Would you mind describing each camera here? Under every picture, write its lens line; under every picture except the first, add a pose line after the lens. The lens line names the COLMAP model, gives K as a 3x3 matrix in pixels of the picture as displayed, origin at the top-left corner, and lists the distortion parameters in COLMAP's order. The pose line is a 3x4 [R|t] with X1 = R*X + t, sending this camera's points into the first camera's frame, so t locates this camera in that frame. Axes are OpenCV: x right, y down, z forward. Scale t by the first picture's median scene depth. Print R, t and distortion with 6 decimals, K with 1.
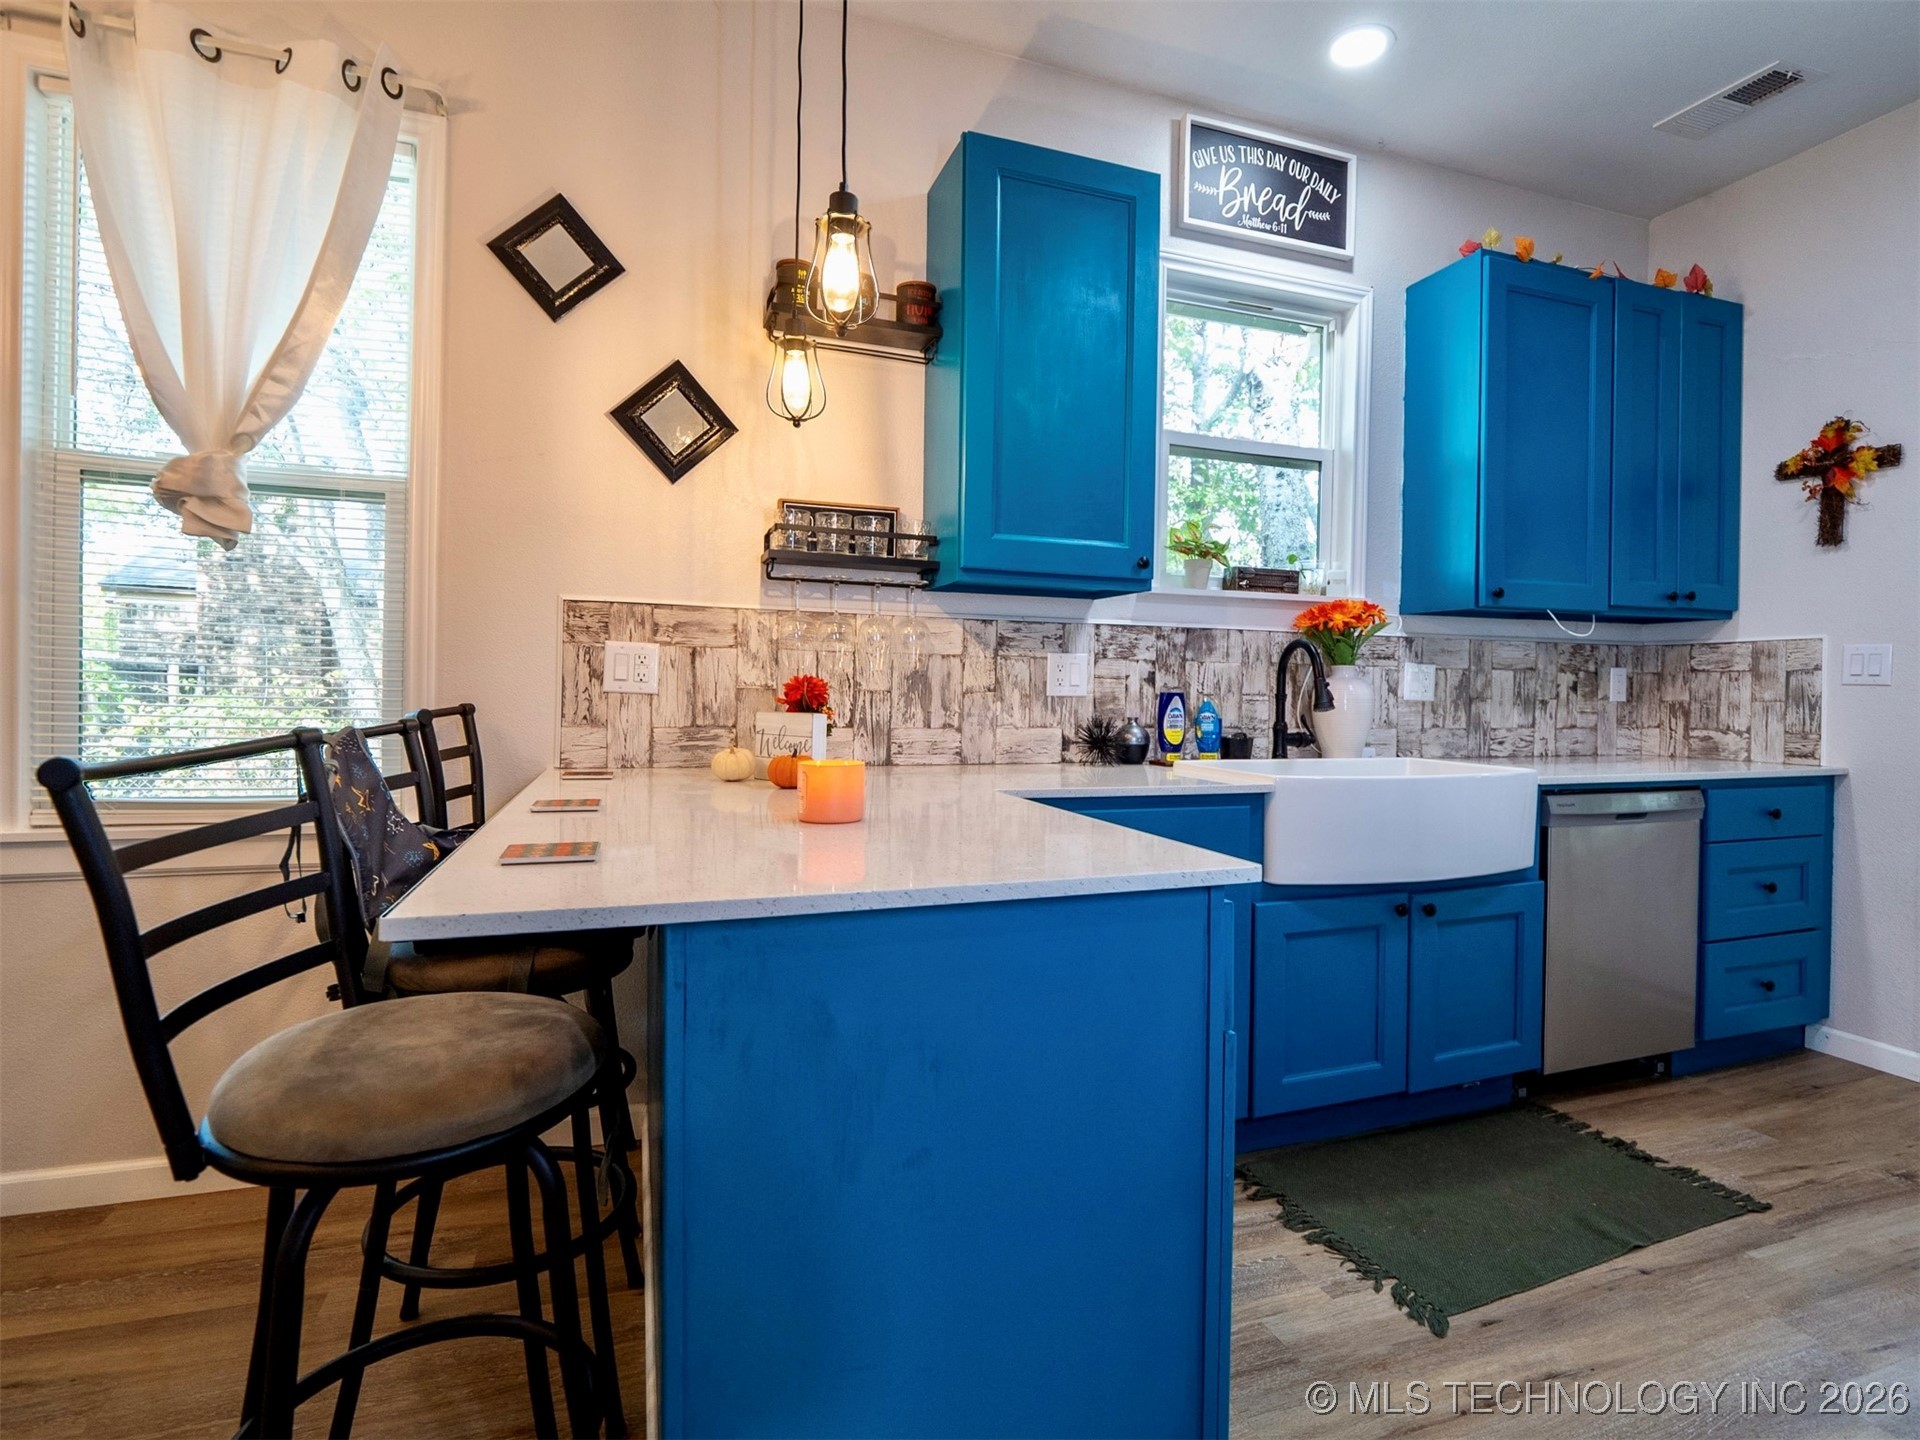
lens RADIAL K [[969.2, 0, 989.3], [0, 969.2, 701.1], [0, 0, 1]] dist [-0.000467, -0.002172]
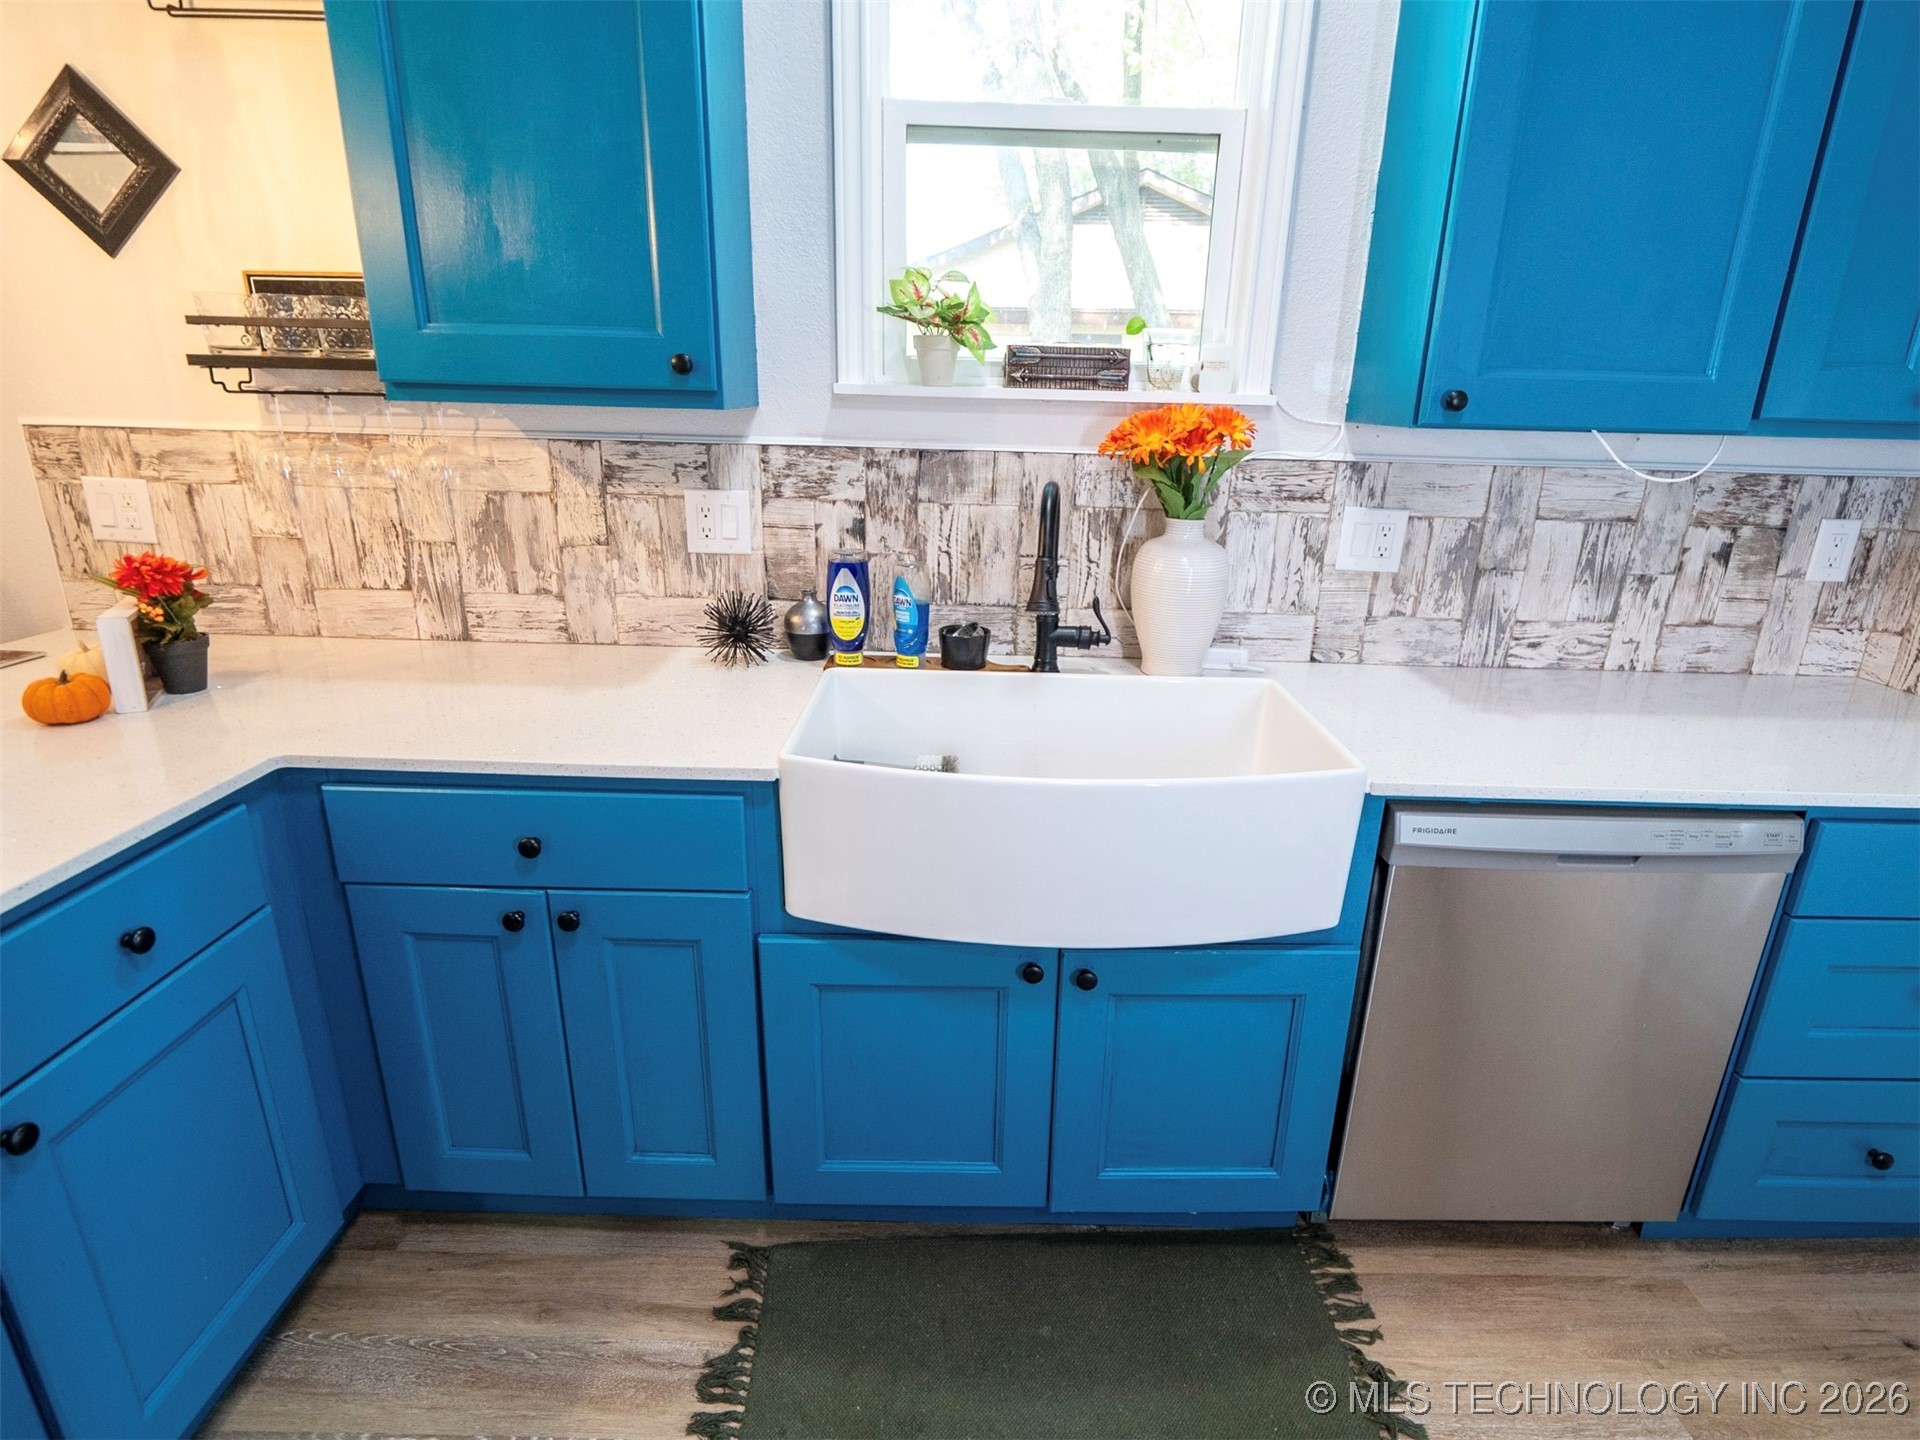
lens RADIAL K [[969.2, 0, 984.3], [0, 969.2, 703.0], [0, 0, 1]] dist [0.005885, -0.017393]
pose [[0.938648, 0.116720, -0.324526, 0.483180], [-0.017178, 0.955643, 0.294026, -0.107352], [0.344450, -0.270412, 0.899017, 0.407352]]
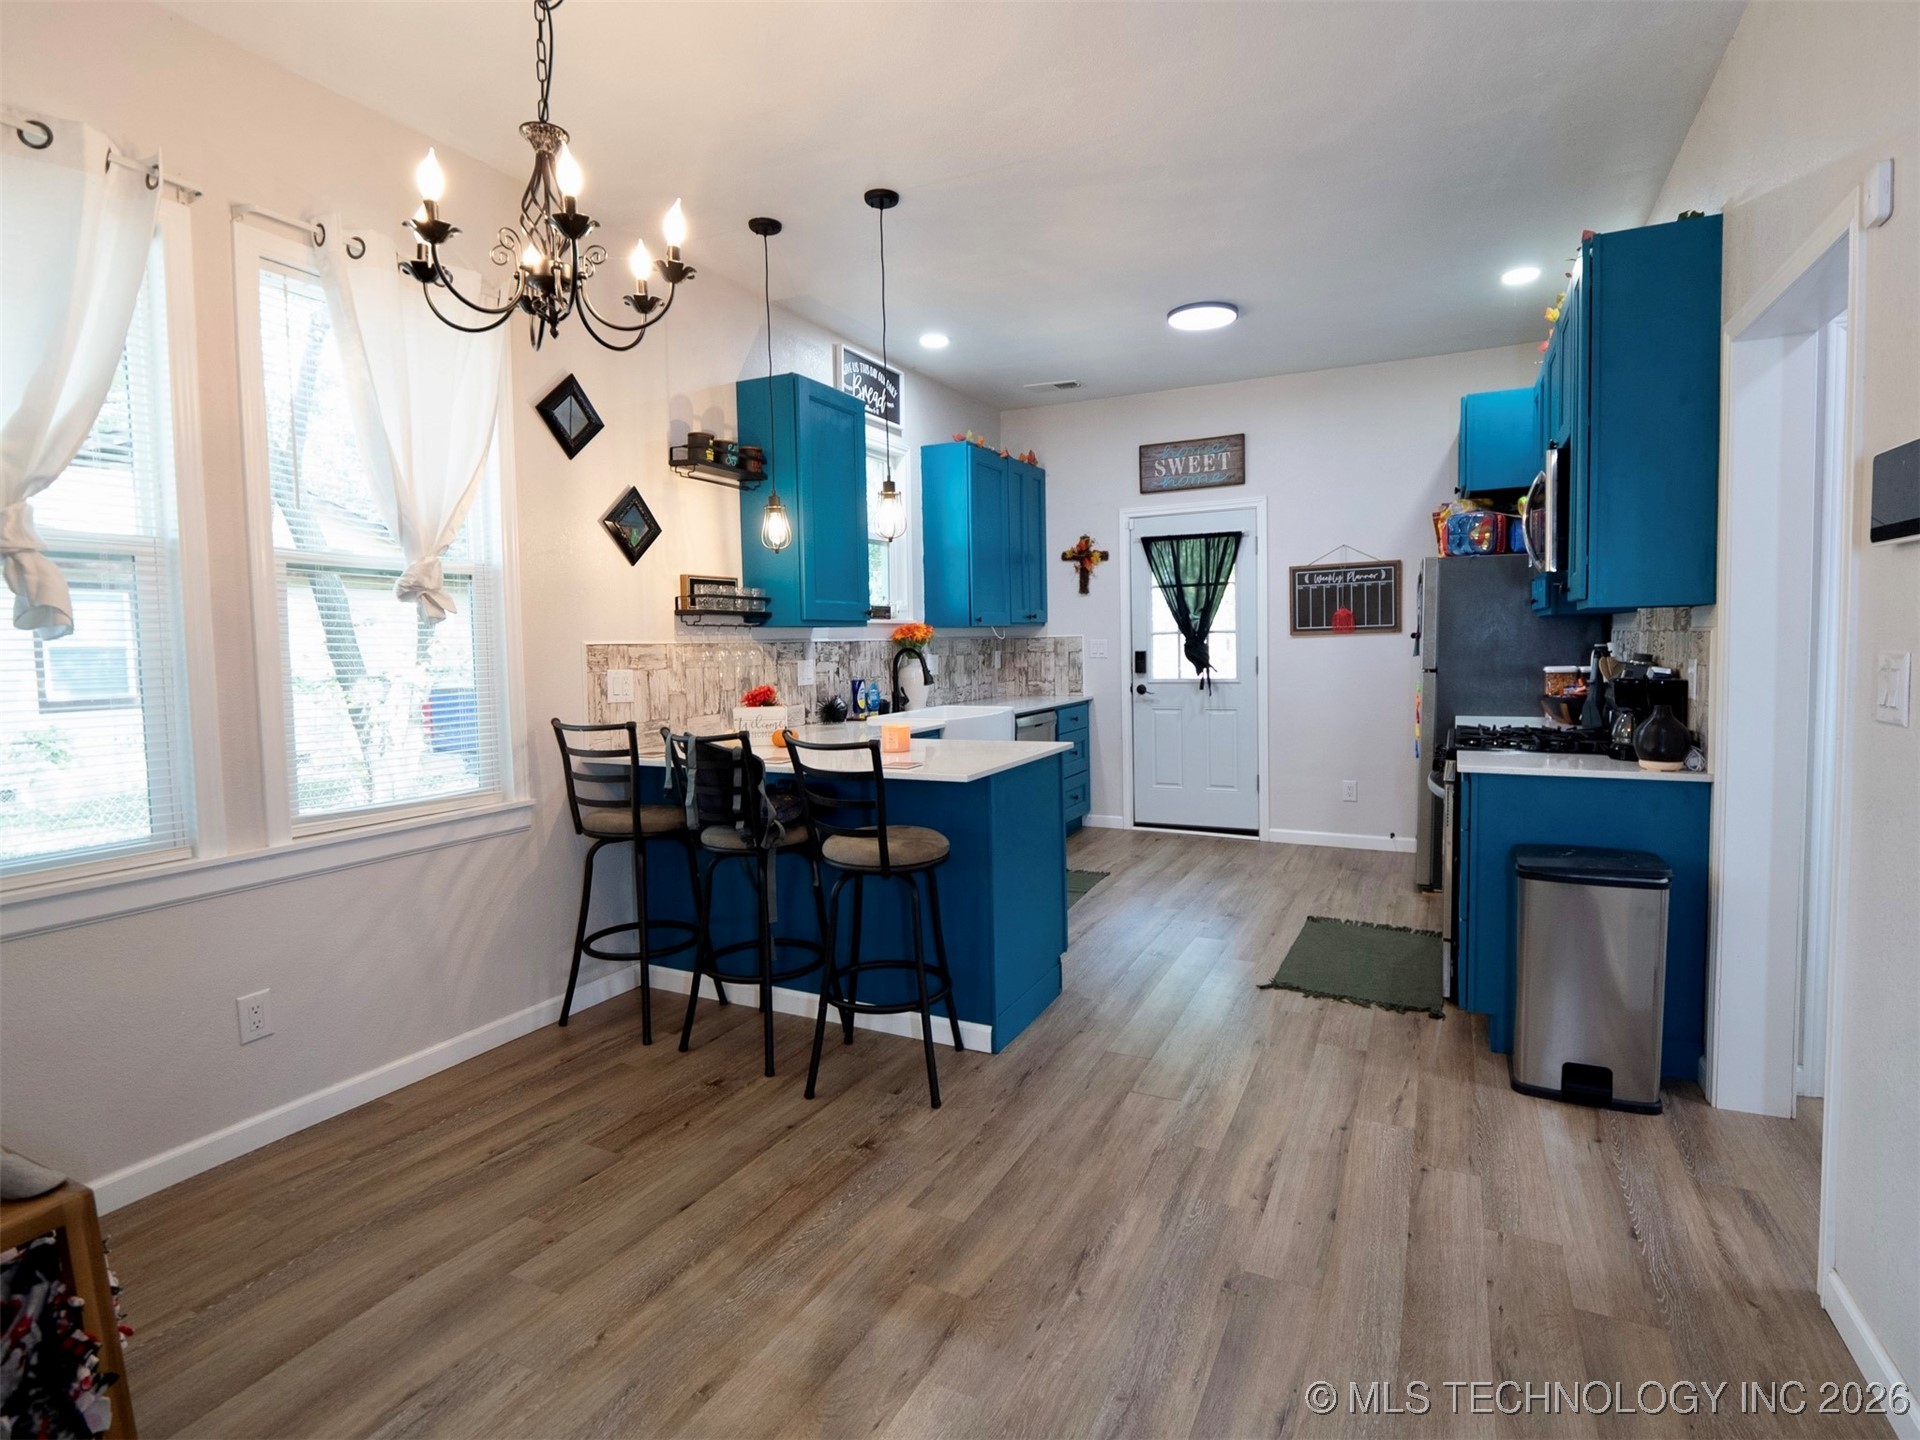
lens RADIAL K [[969.2, 0, 989.3], [0, 969.2, 701.1], [0, 0, 1]] dist [-0.000467, -0.002172]
pose [[0.714914, -0.071943, 0.695502, -0.857895], [0.036612, 0.997180, 0.065516, -0.075522], [-0.698254, -0.021375, 0.715531, -0.434238]]
